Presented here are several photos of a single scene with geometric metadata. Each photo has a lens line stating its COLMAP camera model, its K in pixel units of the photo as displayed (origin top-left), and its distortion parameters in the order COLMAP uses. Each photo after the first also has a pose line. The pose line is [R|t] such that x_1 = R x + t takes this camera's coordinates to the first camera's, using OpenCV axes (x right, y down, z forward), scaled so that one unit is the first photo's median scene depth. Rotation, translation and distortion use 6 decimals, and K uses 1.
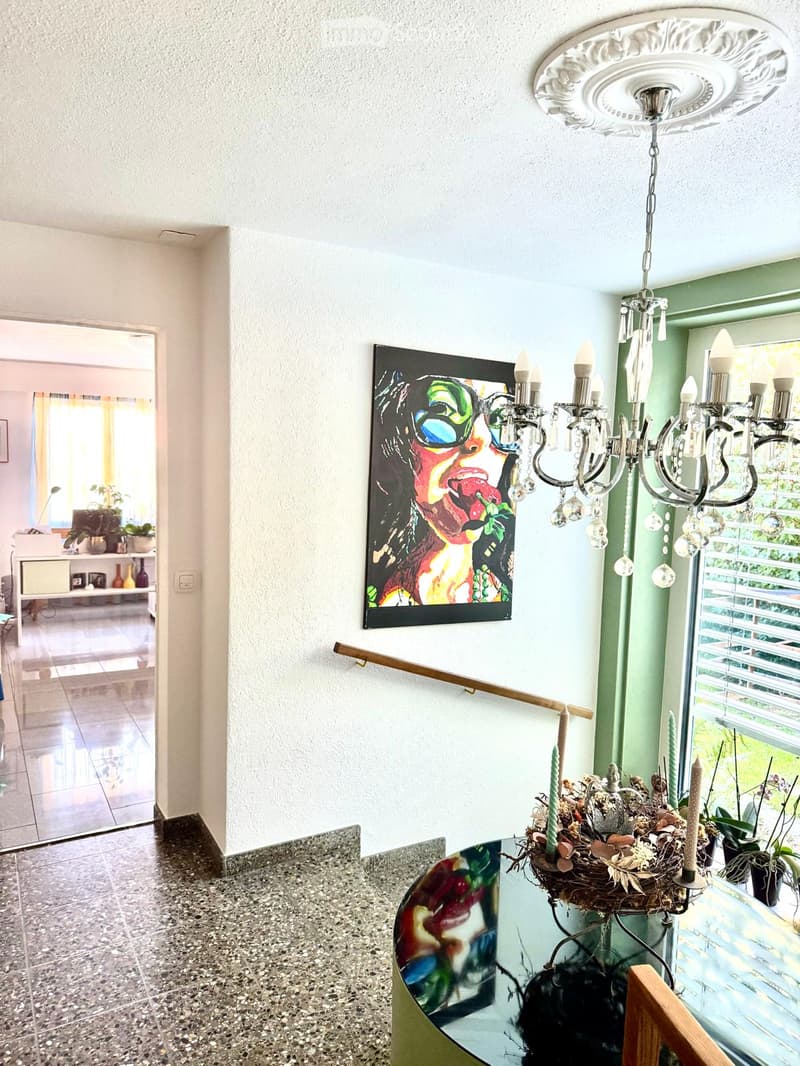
lens RADIAL K [[758.5, 0, 399.3], [0, 758.5, 533.9], [0, 0, 1]] dist [0.001187, 0.000165]
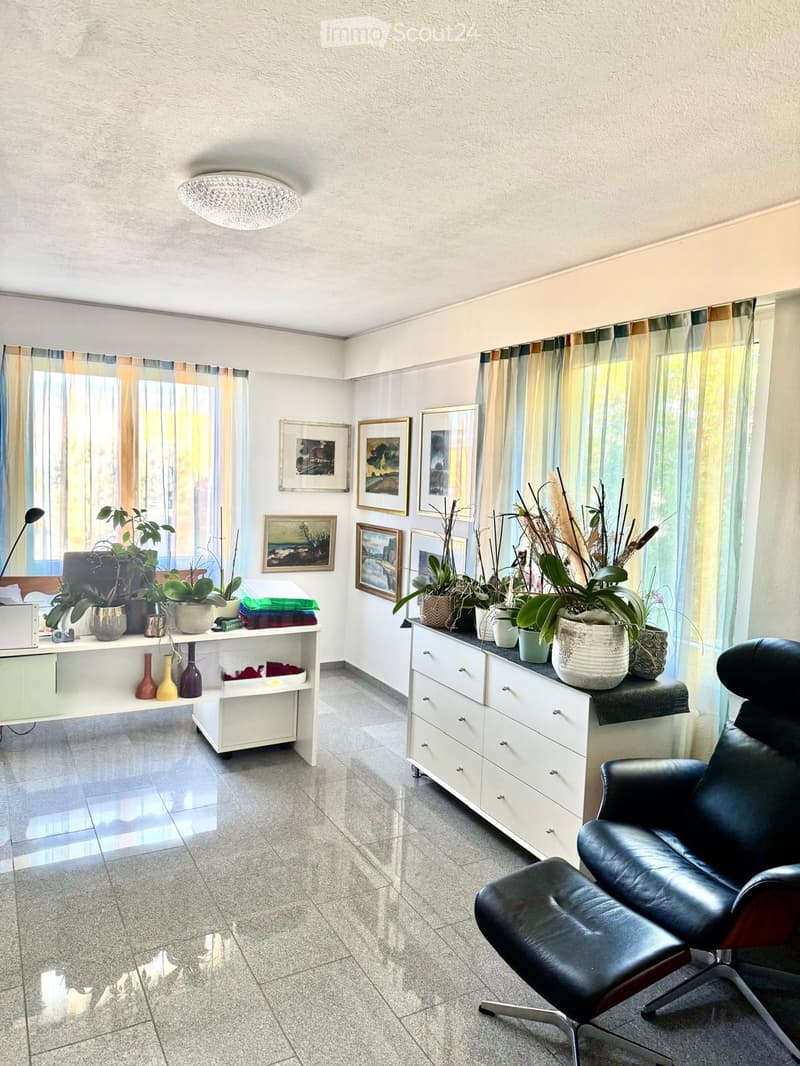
lens RADIAL K [[758.5, 0, 400.7], [0, 758.5, 532.0], [0, 0, 1]] dist [0.001187, 0.000165]
pose [[0.999952, 0.009212, -0.003216, -0.191439], [-0.009268, 0.999798, -0.017860, -0.039238], [0.003051, 0.017889, 0.999835, 0.464223]]
